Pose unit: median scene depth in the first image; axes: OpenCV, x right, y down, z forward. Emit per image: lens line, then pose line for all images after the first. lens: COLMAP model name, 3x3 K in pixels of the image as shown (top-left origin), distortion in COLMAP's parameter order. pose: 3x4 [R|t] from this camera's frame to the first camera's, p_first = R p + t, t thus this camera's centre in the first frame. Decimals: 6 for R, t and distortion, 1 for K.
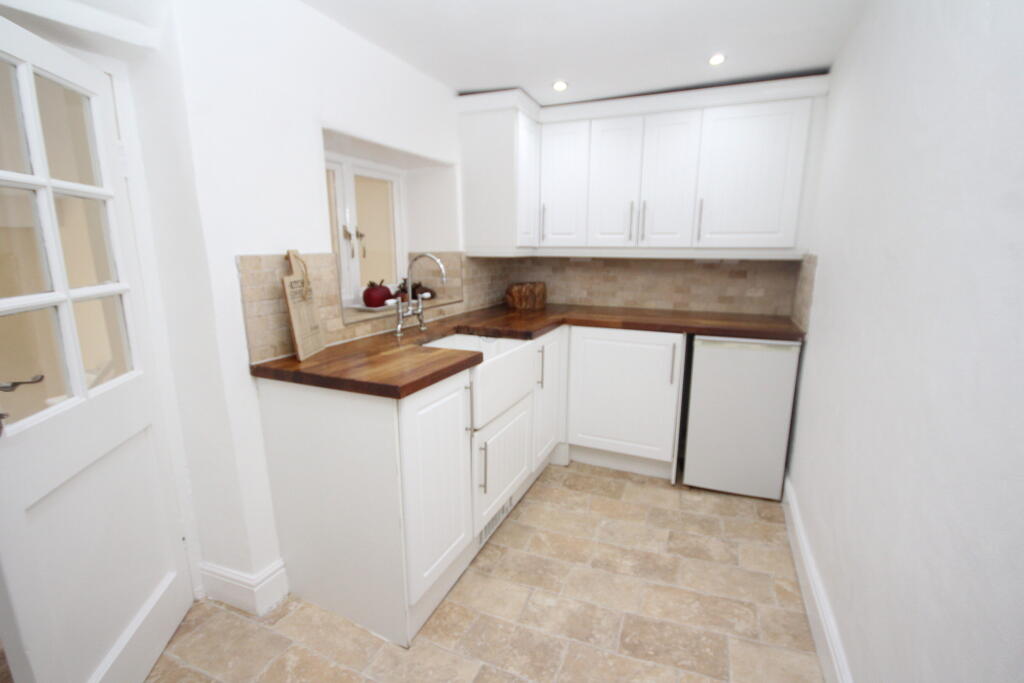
lens RADIAL K [[484.1, 0, 512.0], [0, 484.1, 341.5], [0, 0, 1]] dist [0.000479, -0.000056]
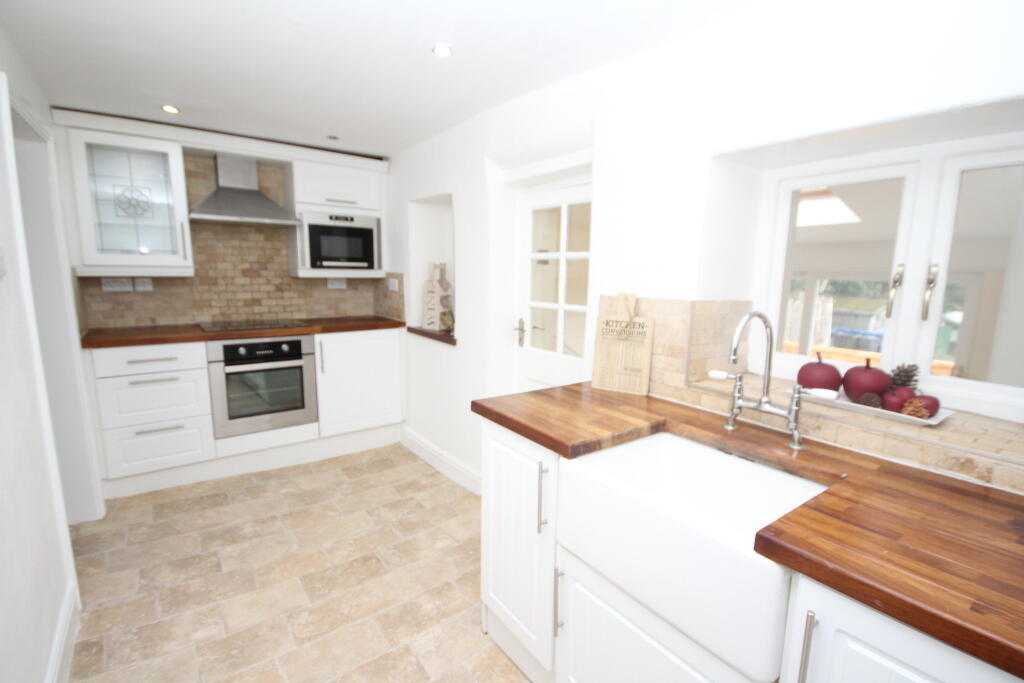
lens RADIAL K [[432.8, 0, 514.9], [0, 432.8, 362.4], [0, 0, 1]] dist [0.000292, -0.000169]
pose [[-0.474485, 0.139979, -0.869063, 0.676725], [-0.207108, 0.941808, 0.264772, -0.316006], [0.855553, 0.305620, -0.417883, 1.584771]]
